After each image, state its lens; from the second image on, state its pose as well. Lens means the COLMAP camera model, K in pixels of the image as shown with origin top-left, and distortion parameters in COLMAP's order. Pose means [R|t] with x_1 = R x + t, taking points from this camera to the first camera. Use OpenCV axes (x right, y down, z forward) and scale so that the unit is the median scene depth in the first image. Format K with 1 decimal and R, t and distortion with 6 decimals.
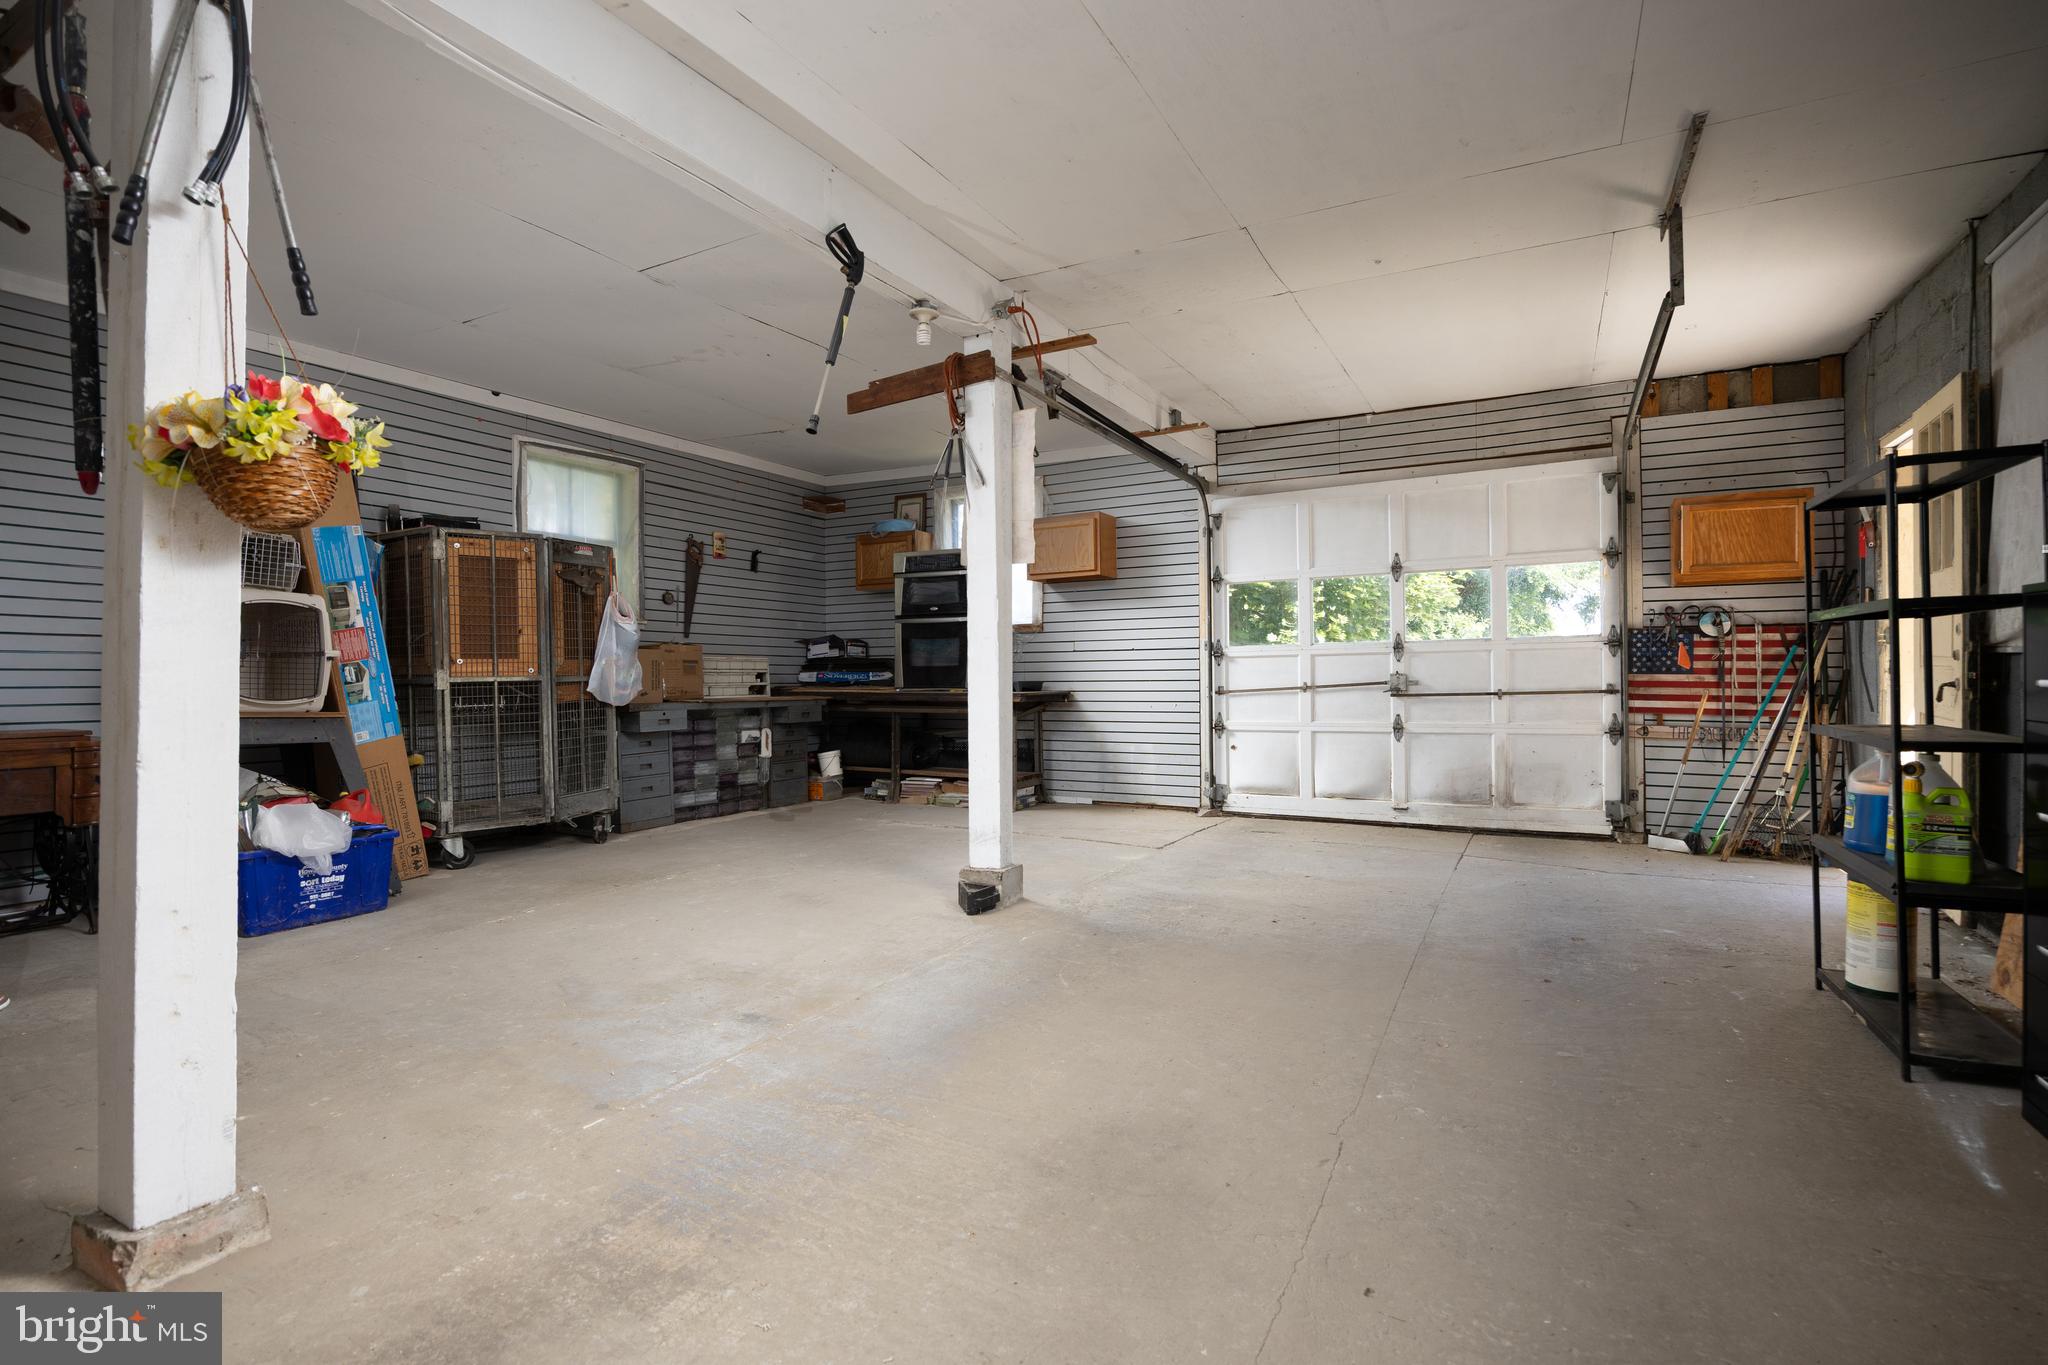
lens RADIAL K [[989.1, 0, 1008.5], [0, 989.1, 679.5], [0, 0, 1]] dist [-0.019832, -0.000176]
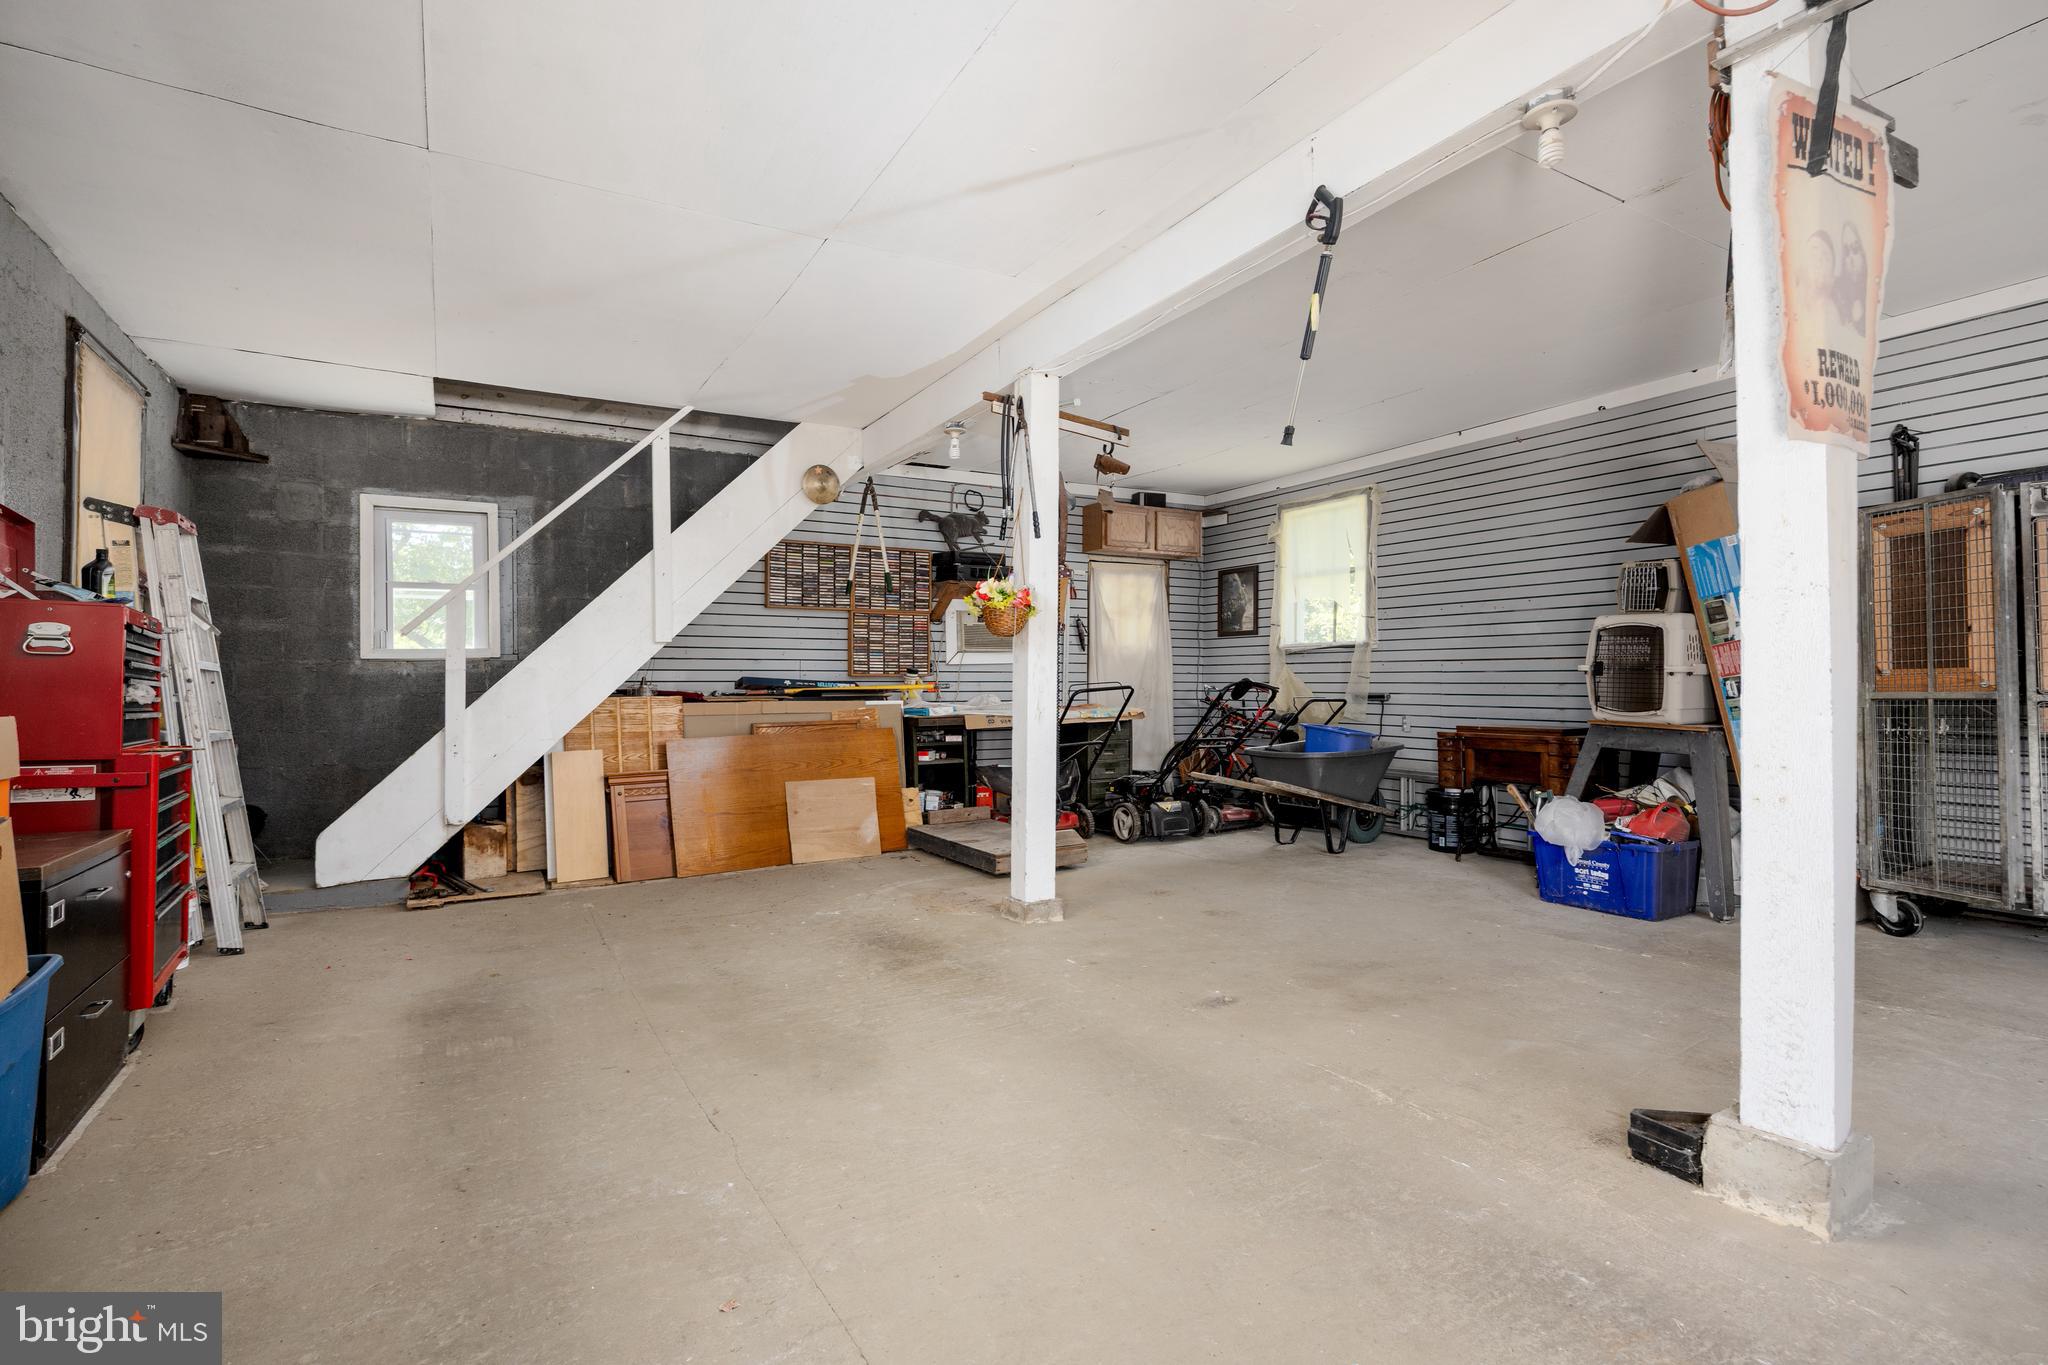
lens RADIAL K [[989.1, 0, 1012.4], [0, 989.1, 681.1], [0, 0, 1]] dist [-0.019832, -0.000176]
pose [[-0.530491, 0.001881, -0.847688, 0.754229], [0.002410, 0.999997, 0.000711, -0.021646], [0.847687, -0.001666, -0.530494, 1.281342]]
